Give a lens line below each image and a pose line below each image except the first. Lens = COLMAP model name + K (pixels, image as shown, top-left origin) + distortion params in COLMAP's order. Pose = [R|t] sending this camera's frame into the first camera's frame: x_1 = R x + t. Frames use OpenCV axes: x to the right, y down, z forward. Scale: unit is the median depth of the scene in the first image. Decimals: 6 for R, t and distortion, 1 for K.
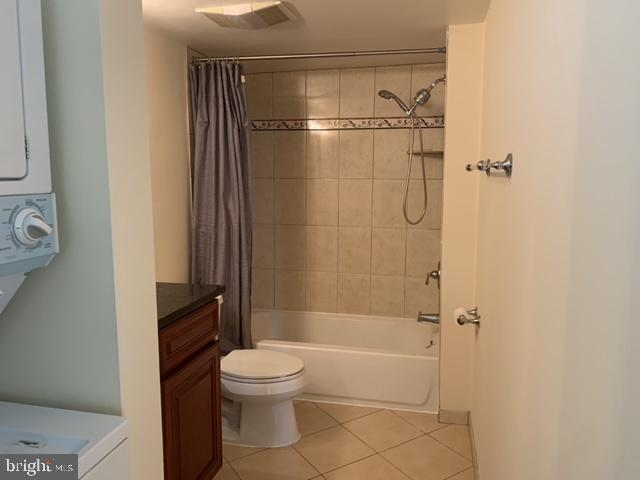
lens RADIAL K [[488.0, 0, 319.6], [0, 488.0, 236.7], [0, 0, 1]] dist [0.048531, -0.048263]
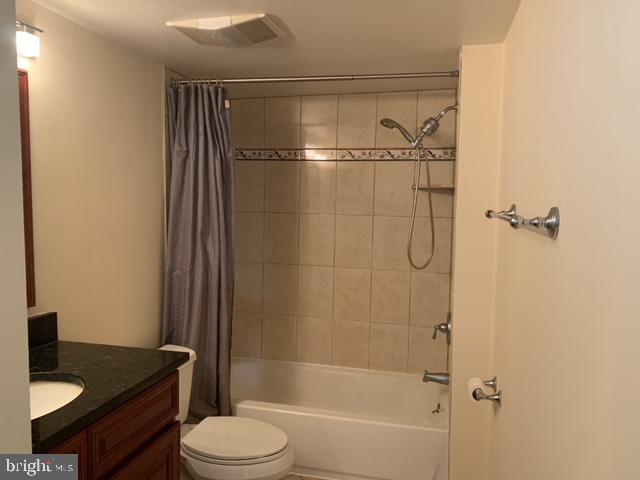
lens RADIAL K [[488.0, 0, 315.9], [0, 488.0, 236.8], [0, 0, 1]] dist [0.048531, -0.048263]
pose [[0.999780, 0.016466, -0.013031, 0.019187], [-0.017089, 0.998640, -0.049253, -0.040838], [0.012202, 0.049464, 0.998701, 0.129377]]
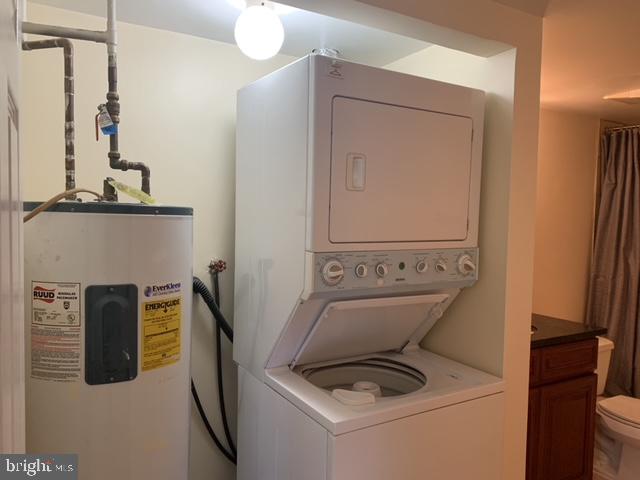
lens RADIAL K [[488.0, 0, 317.9], [0, 488.0, 245.9], [0, 0, 1]] dist [0.048531, -0.048263]
pose [[0.685093, 0.057269, -0.726201, 0.130875], [-0.107577, 0.993928, -0.023105, 0.004437], [0.720468, 0.093952, 0.687094, -0.238019]]
